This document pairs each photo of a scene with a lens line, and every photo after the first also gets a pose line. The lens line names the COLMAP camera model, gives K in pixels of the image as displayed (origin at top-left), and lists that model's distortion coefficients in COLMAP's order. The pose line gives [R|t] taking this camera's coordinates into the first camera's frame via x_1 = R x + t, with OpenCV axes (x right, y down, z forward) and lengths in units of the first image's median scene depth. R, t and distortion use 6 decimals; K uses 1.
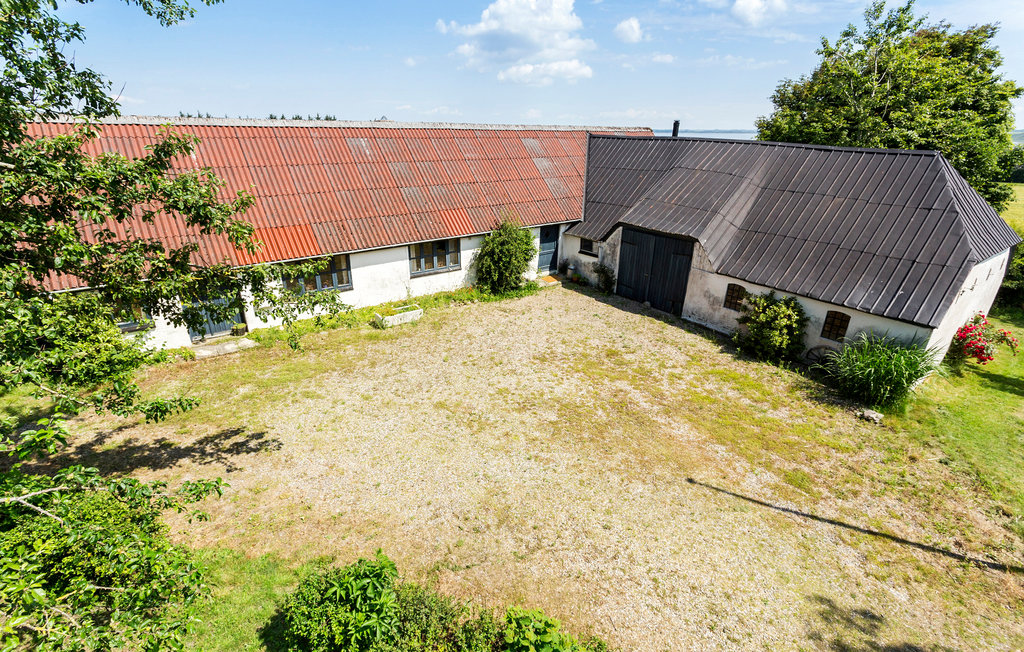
lens RADIAL K [[512.7, 0, 507.1], [0, 512.7, 325.0], [0, 0, 1]] dist [0.001270, -0.002024]
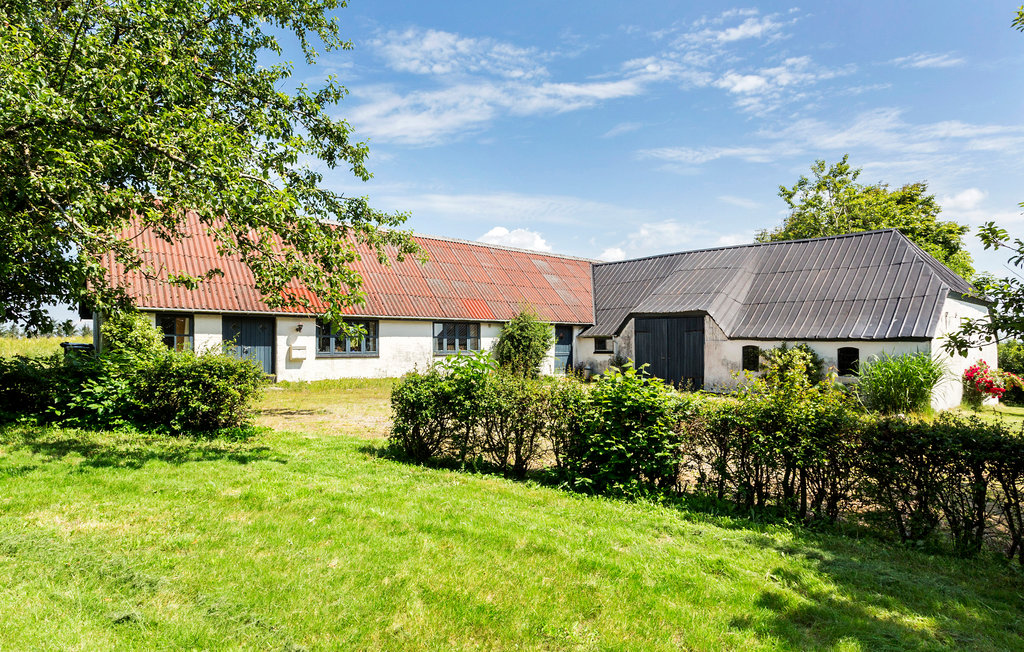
lens RADIAL K [[600.1, 0, 513.9], [0, 600.1, 324.5], [0, 0, 1]] dist [-0.007116, 0.000565]
pose [[0.998830, -0.014923, 0.046004, -0.082175], [0.033300, 0.902020, -0.430407, 0.362295], [-0.035073, 0.431436, 0.901462, -0.094906]]
